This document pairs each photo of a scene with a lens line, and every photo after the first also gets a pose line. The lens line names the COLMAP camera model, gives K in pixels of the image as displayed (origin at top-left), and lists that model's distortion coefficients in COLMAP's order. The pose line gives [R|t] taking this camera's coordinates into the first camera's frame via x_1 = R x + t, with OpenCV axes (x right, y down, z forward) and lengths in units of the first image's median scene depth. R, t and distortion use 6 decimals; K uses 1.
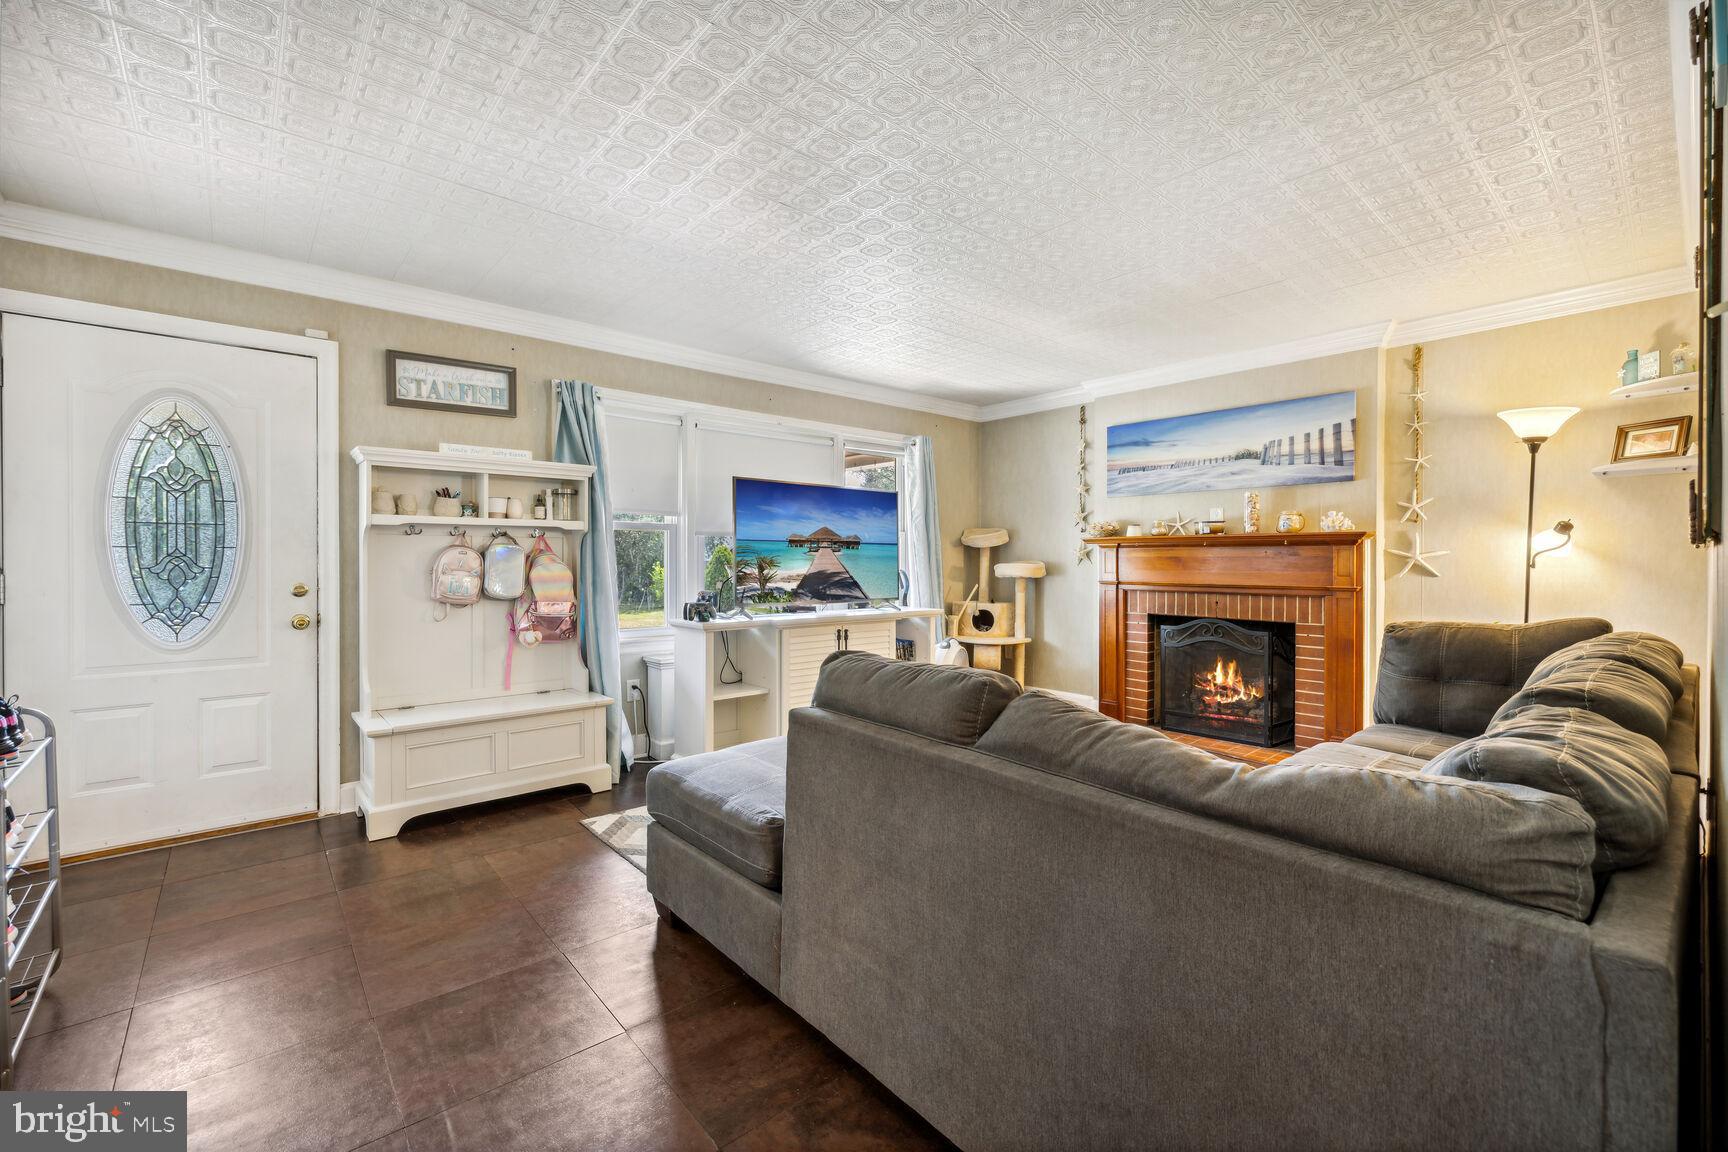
lens RADIAL K [[727.5, 0, 866.1], [0, 727.5, 571.5], [0, 0, 1]] dist [0.000443, 0.000293]
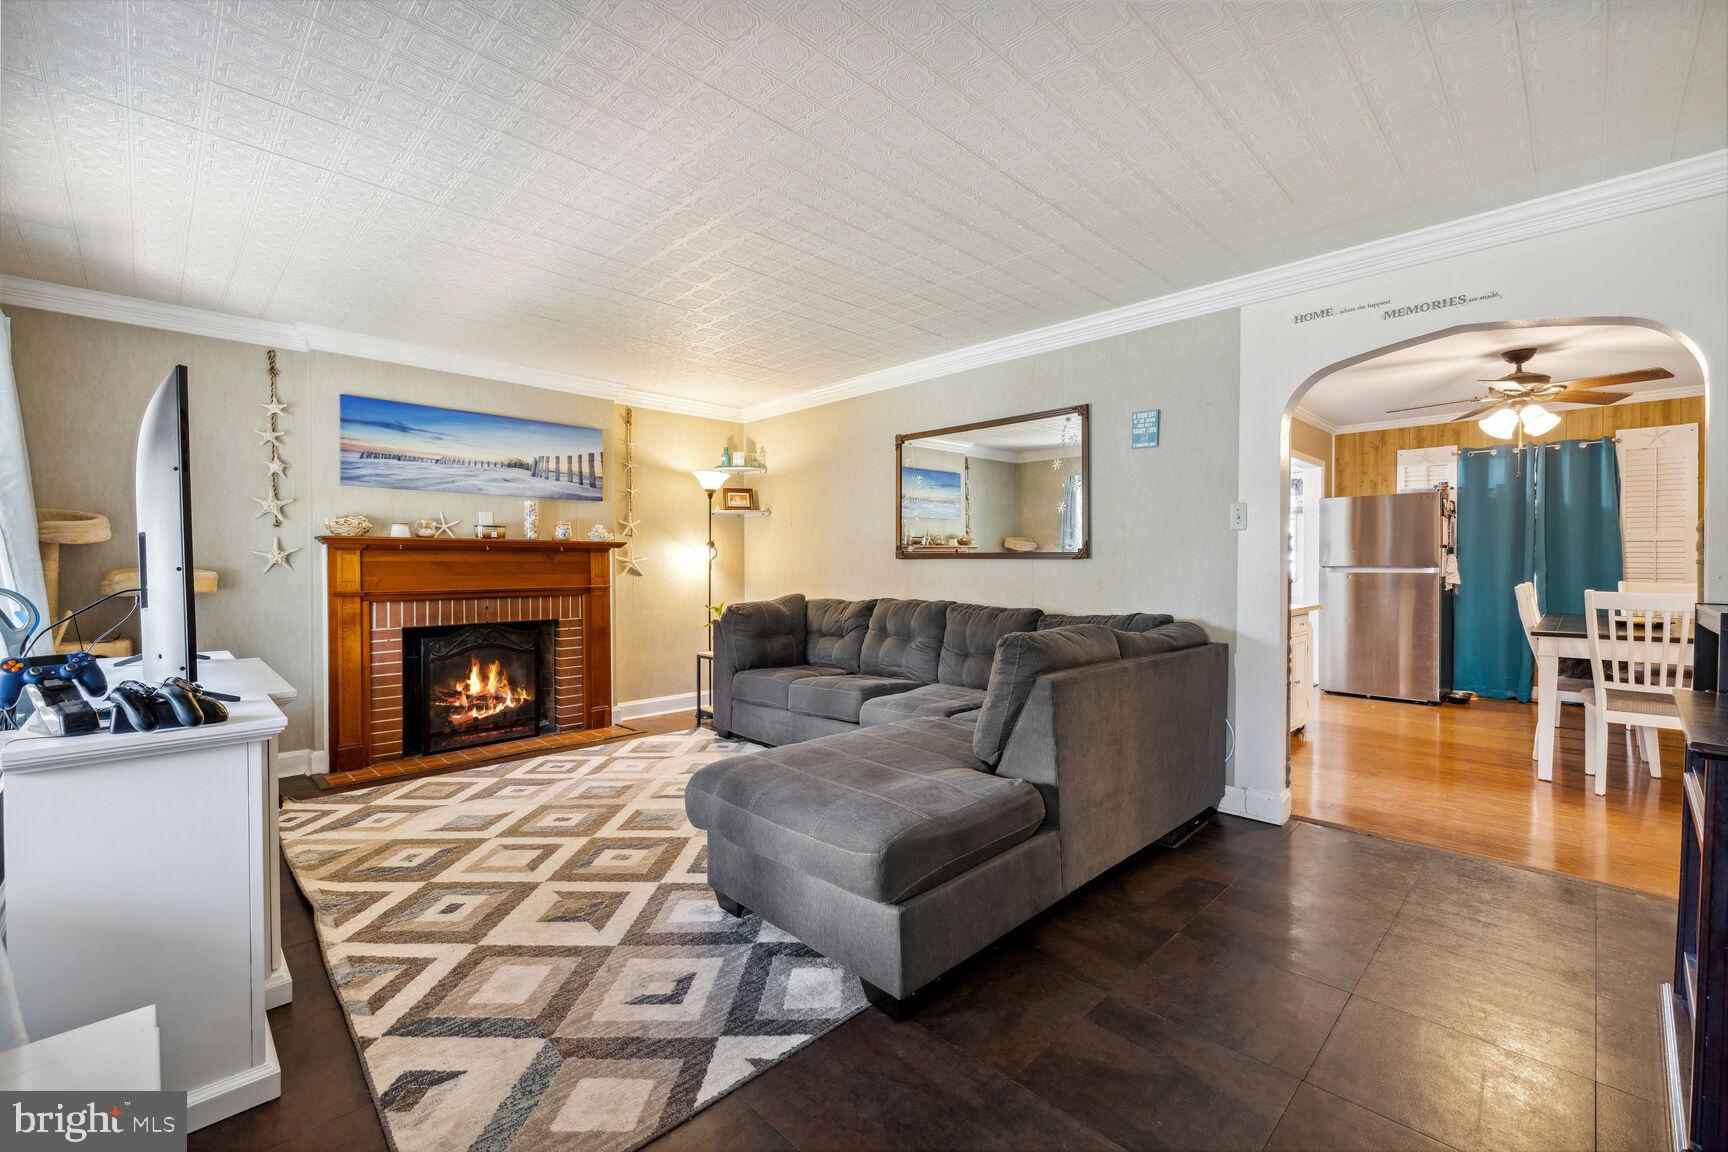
lens RADIAL K [[727.5, 0, 866.1], [0, 727.5, 571.5], [0, 0, 1]] dist [0.000443, 0.000293]
pose [[-0.069978, -0.013160, 0.997462, -0.549589], [0.017222, 0.999748, 0.014399, -0.011987], [-0.997400, 0.018185, -0.069734, 0.562614]]
